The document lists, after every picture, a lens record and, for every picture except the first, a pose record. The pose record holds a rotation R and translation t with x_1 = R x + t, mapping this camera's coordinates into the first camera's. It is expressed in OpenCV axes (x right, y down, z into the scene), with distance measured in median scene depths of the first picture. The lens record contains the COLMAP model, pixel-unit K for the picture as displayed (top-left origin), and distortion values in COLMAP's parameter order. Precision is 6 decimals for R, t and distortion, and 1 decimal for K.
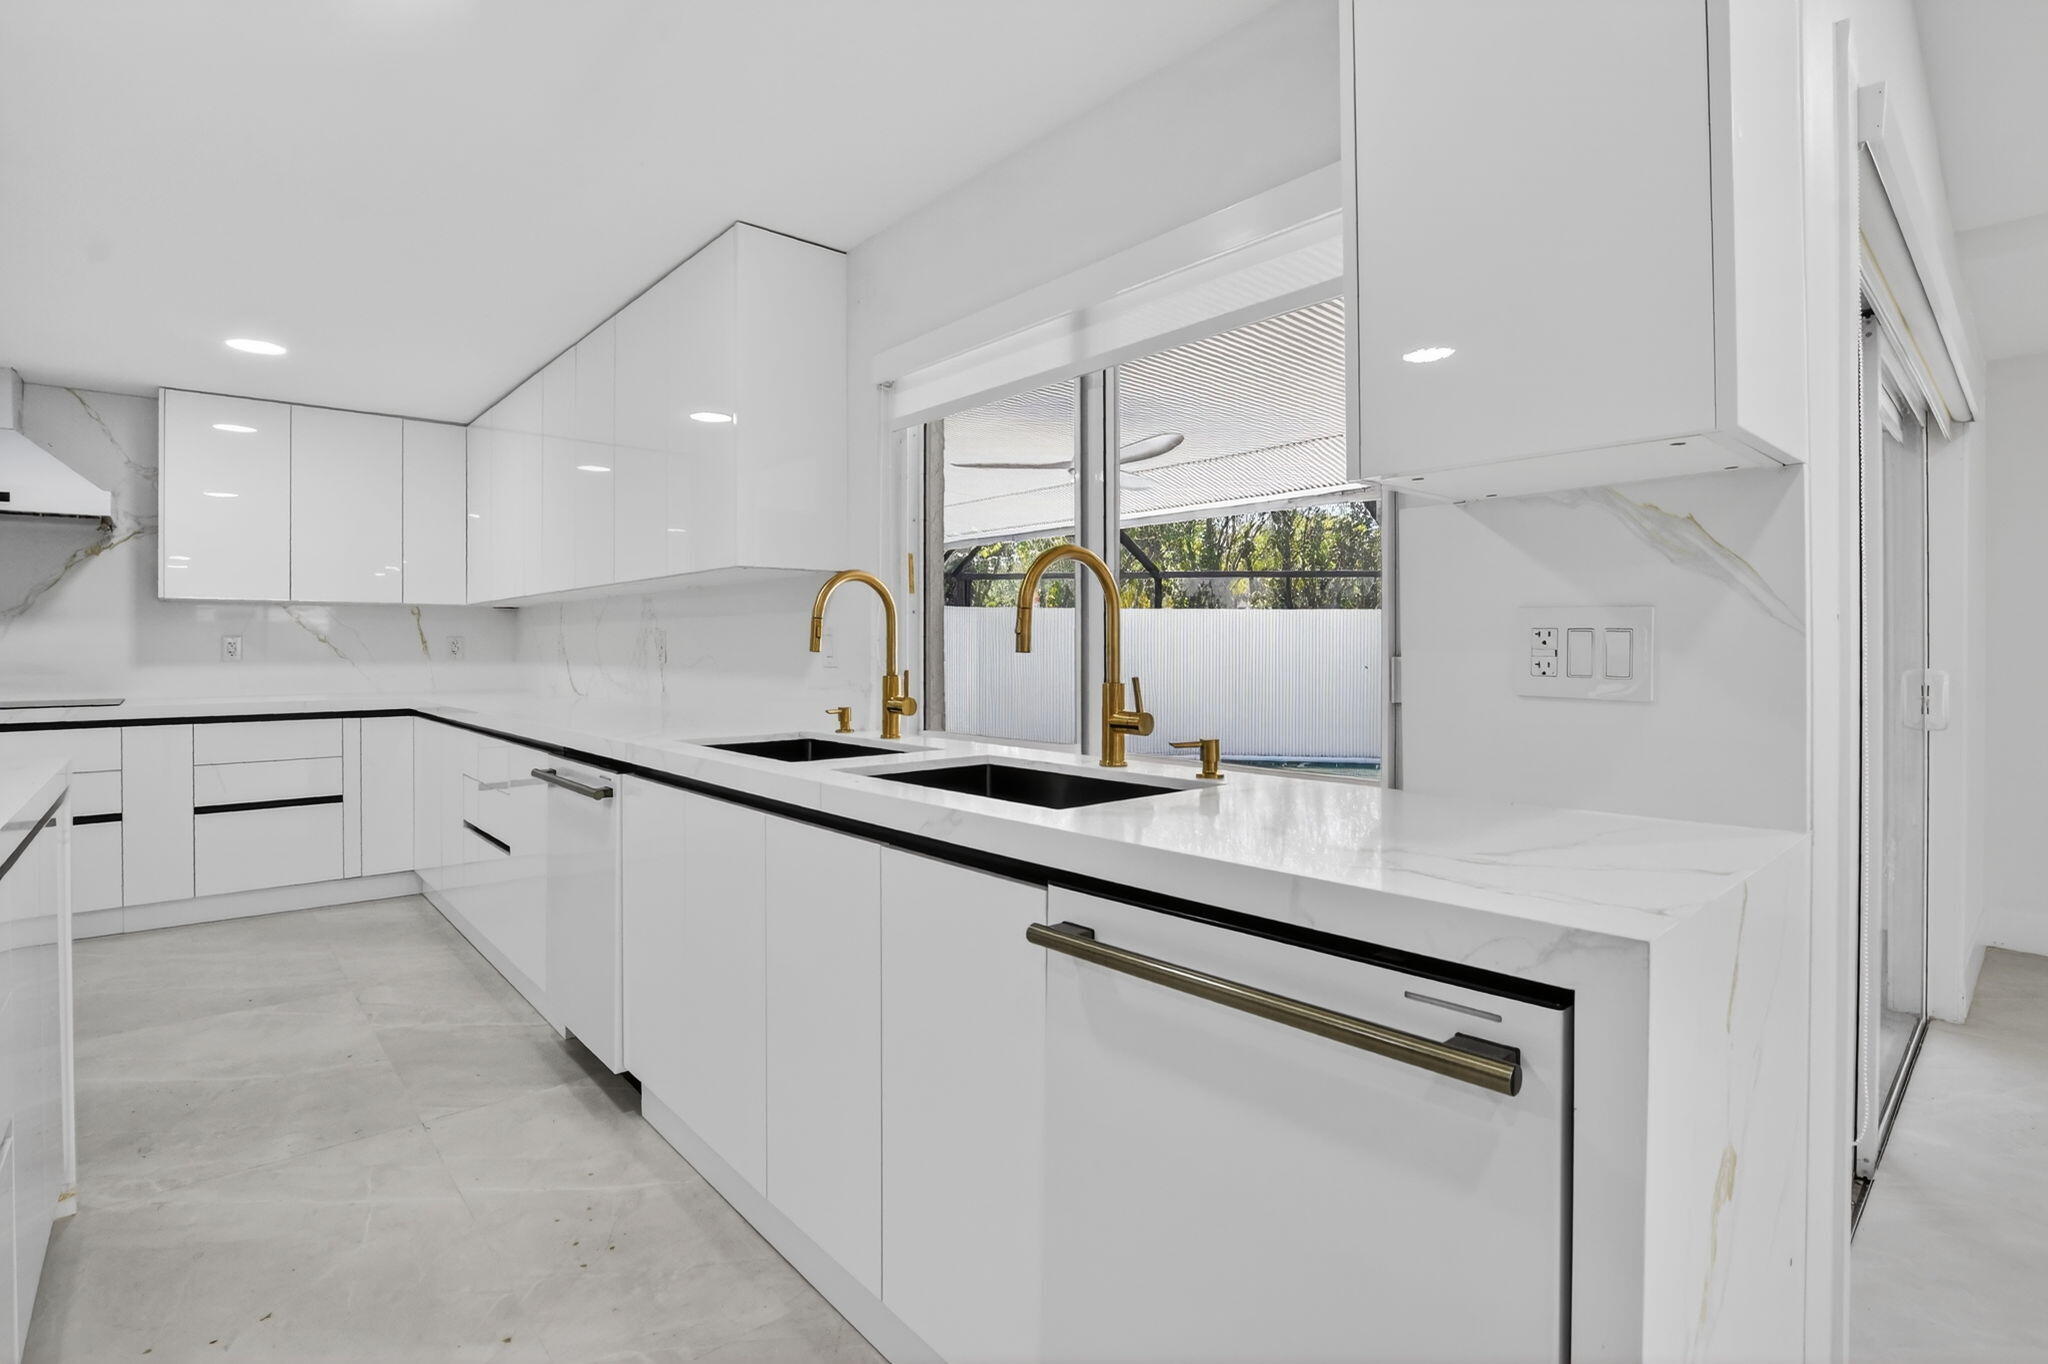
lens RADIAL K [[954.7, 0, 1026.5], [0, 954.7, 649.6], [0, 0, 1]] dist [-0.024799, 0.000697]
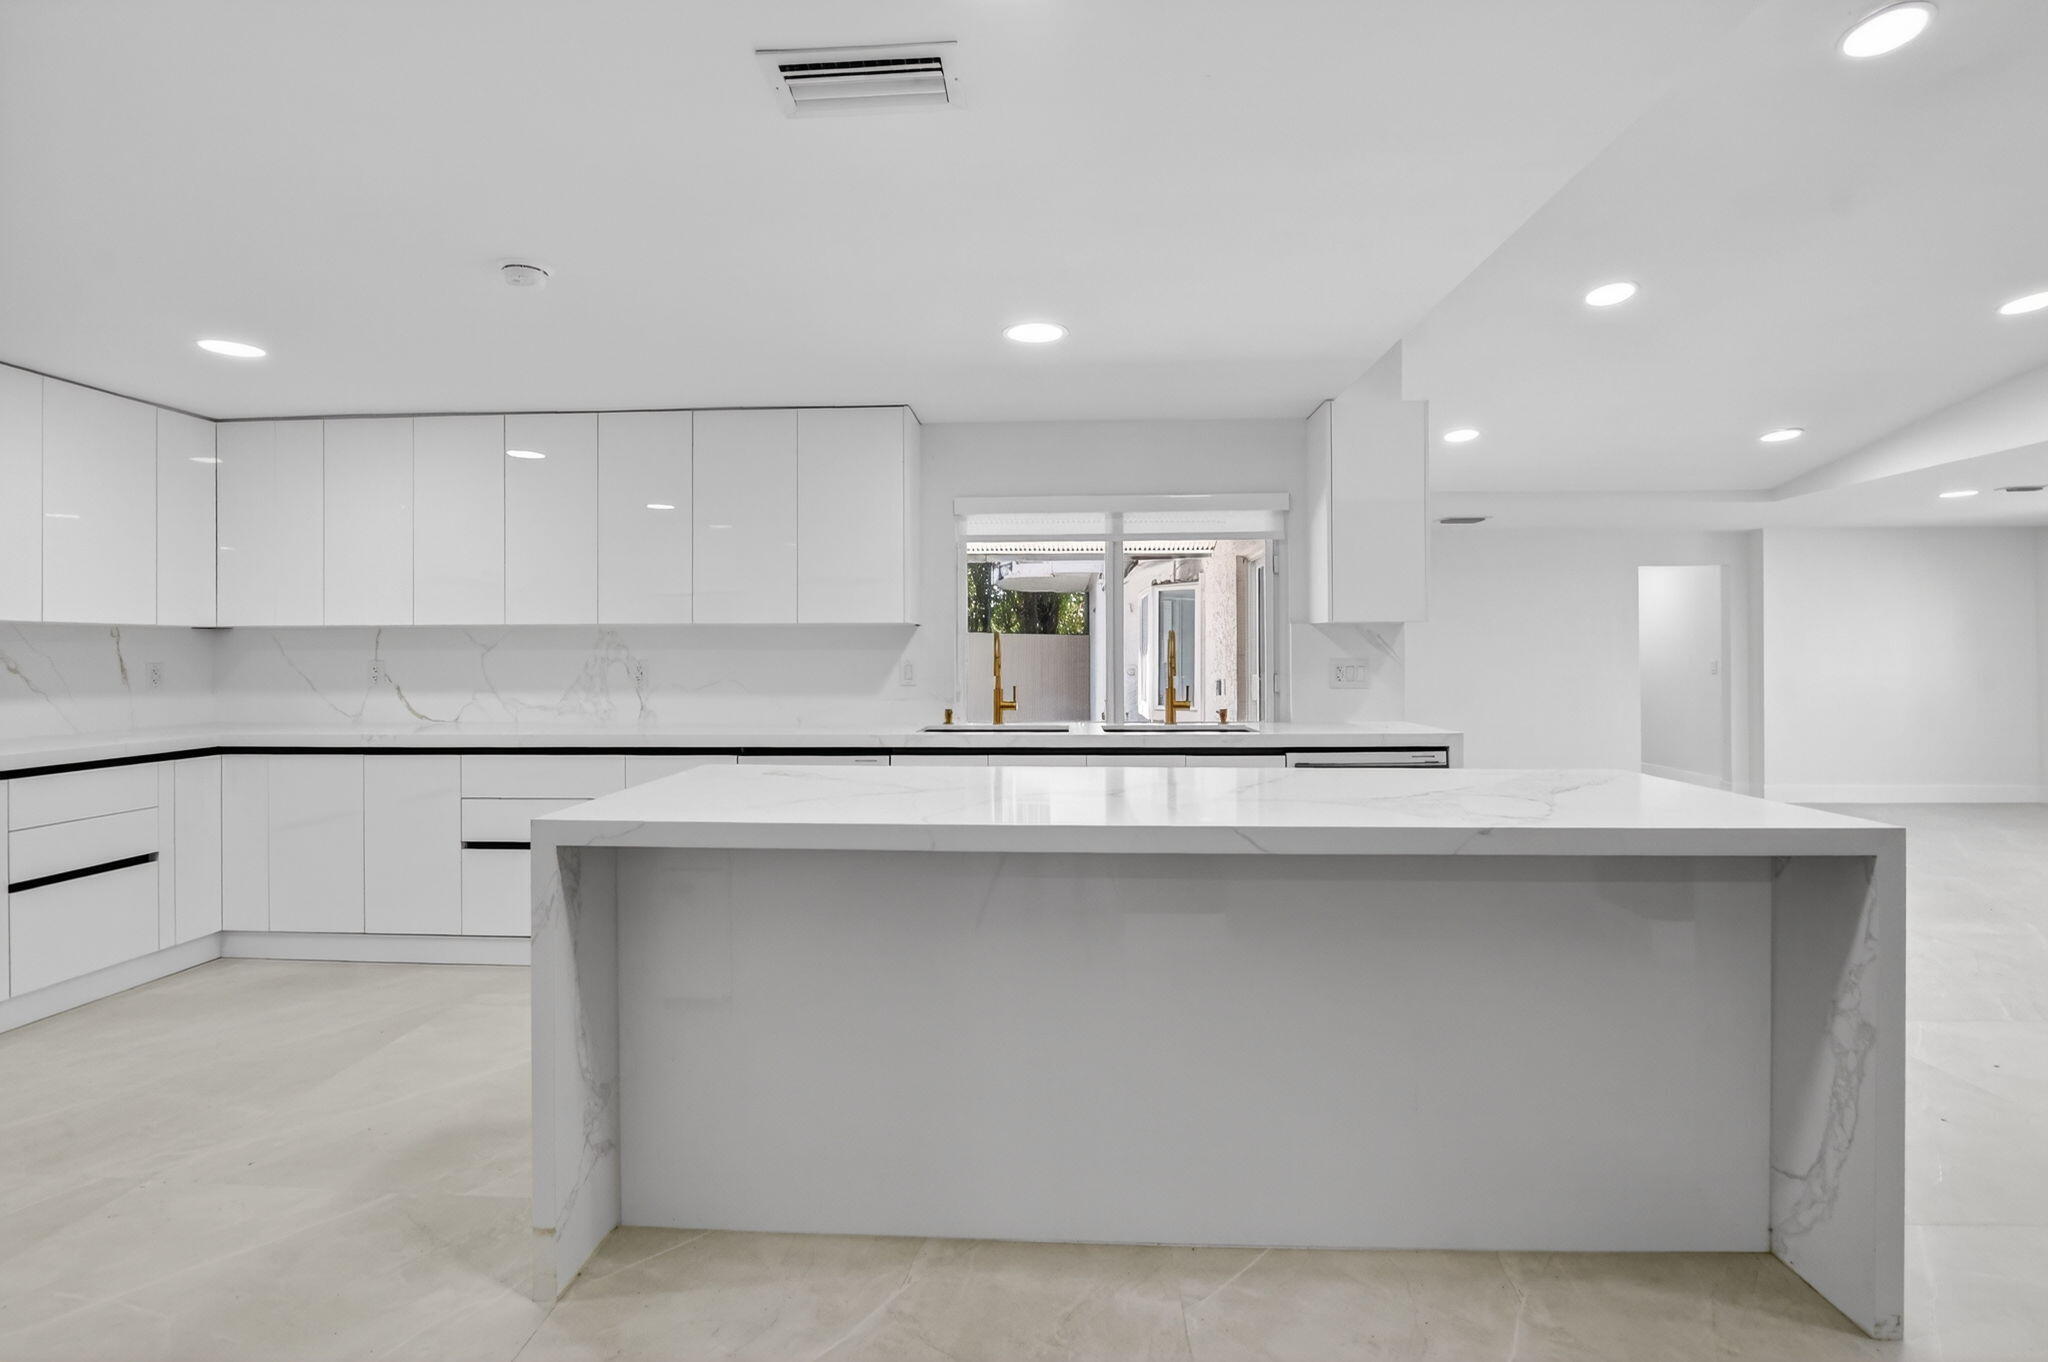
lens RADIAL K [[954.7, 0, 1017.6], [0, 954.7, 659.2], [0, 0, 1]] dist [-0.024799, 0.000697]
pose [[0.702578, -0.009197, 0.711547, -0.811015], [0.005127, 0.999956, 0.007862, -0.024566], [-0.711588, -0.001875, 0.702594, -0.155516]]
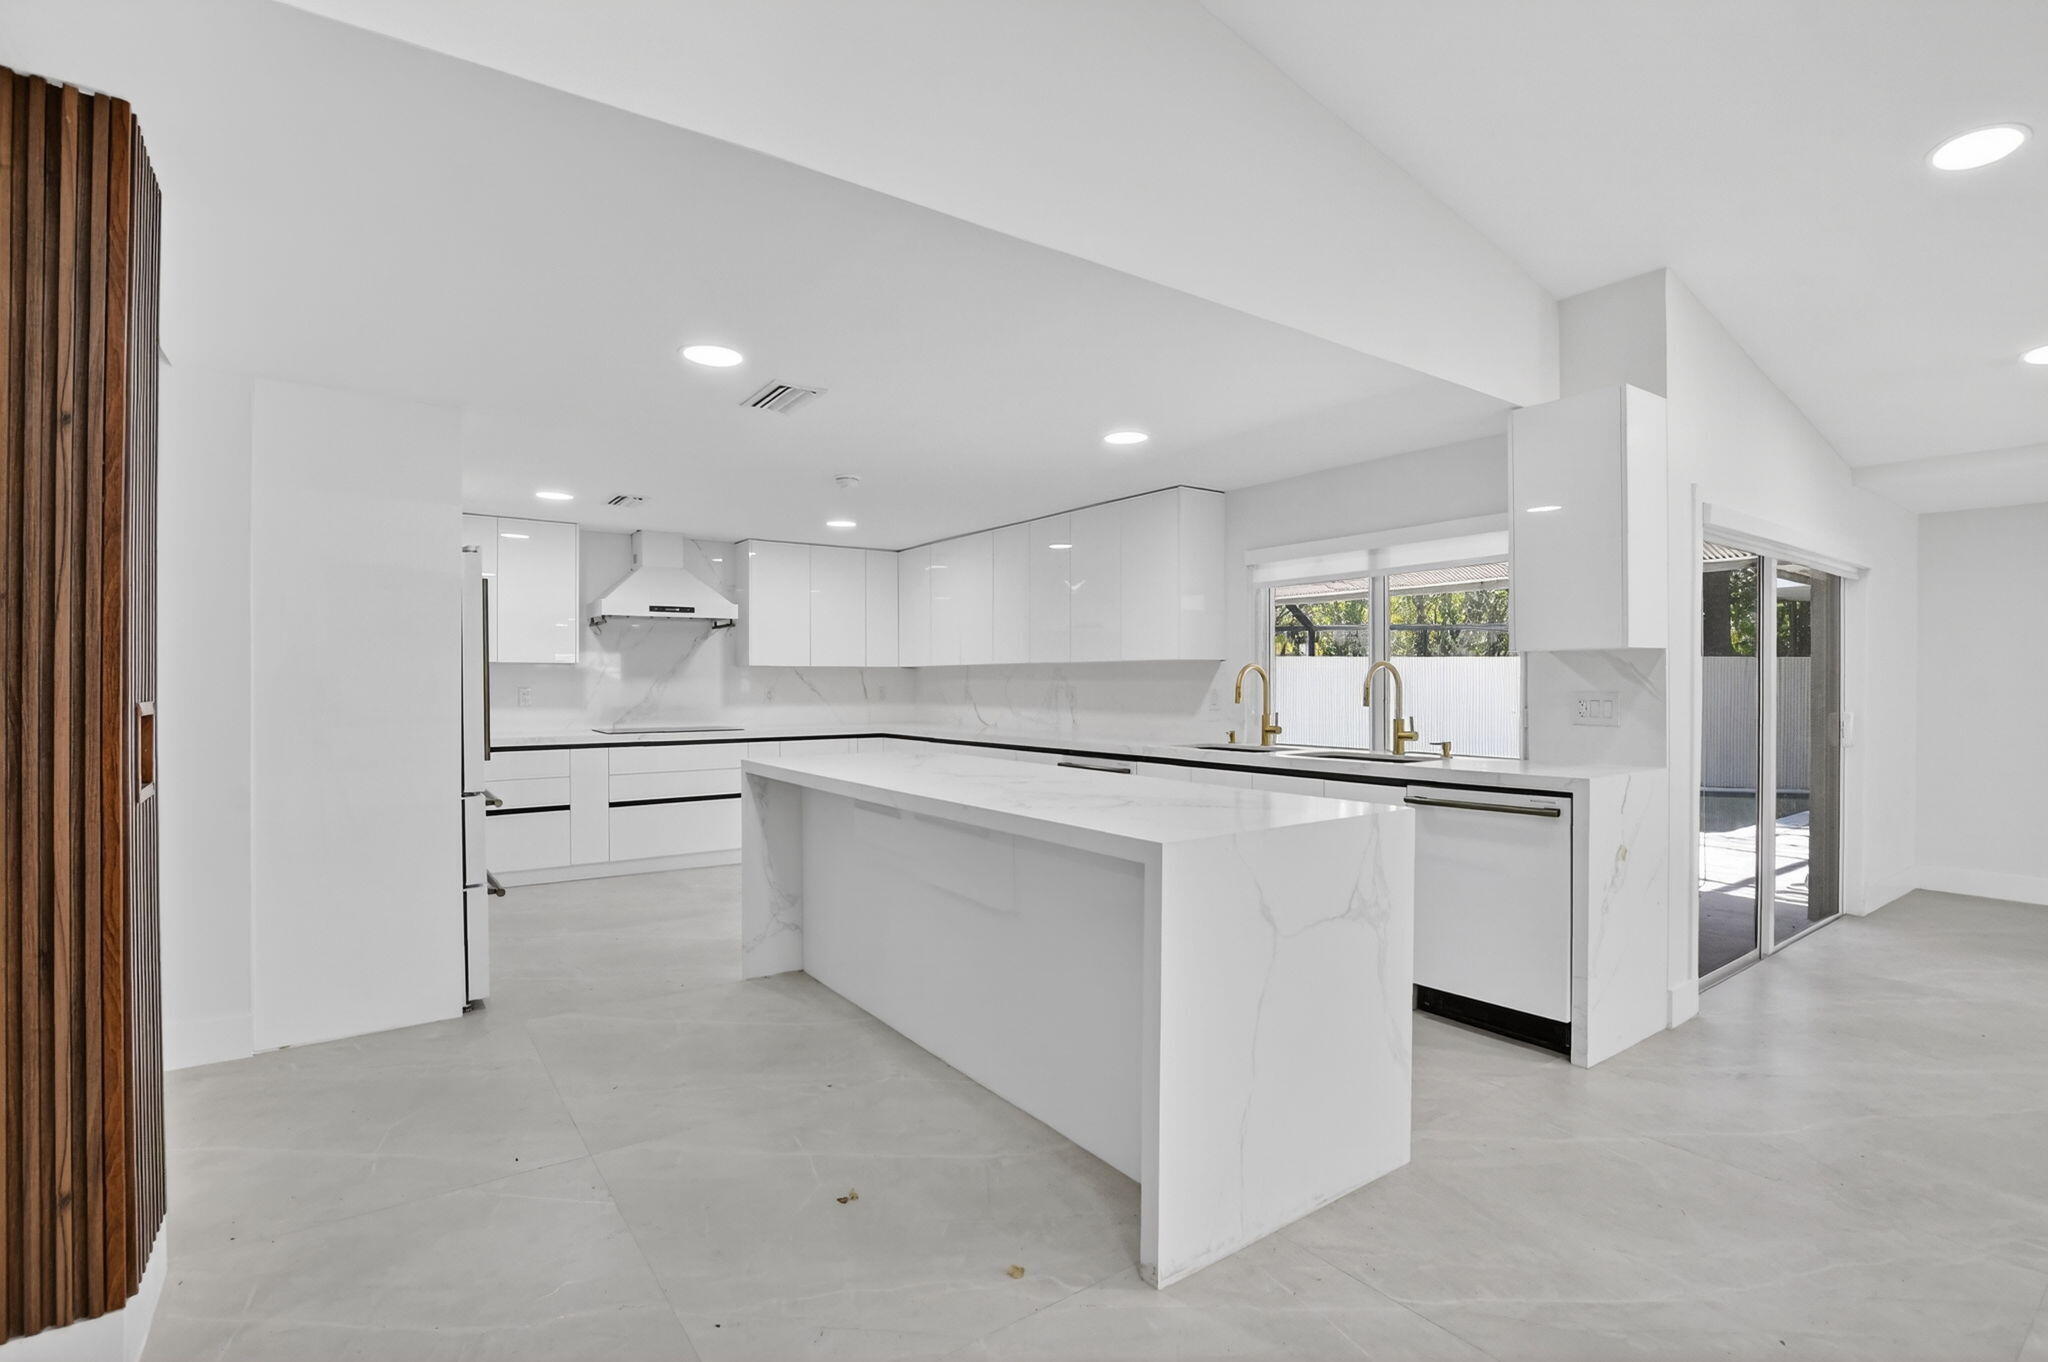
lens RADIAL K [[954.7, 0, 1026.6], [0, 954.7, 684.0], [0, 0, 1]] dist [-0.024799, 0.000697]
pose [[0.994382, -0.000272, -0.105847, -0.255760], [0.000249, 1.000000, -0.000228, -0.022589], [0.105847, 0.000200, 0.994382, -0.633797]]
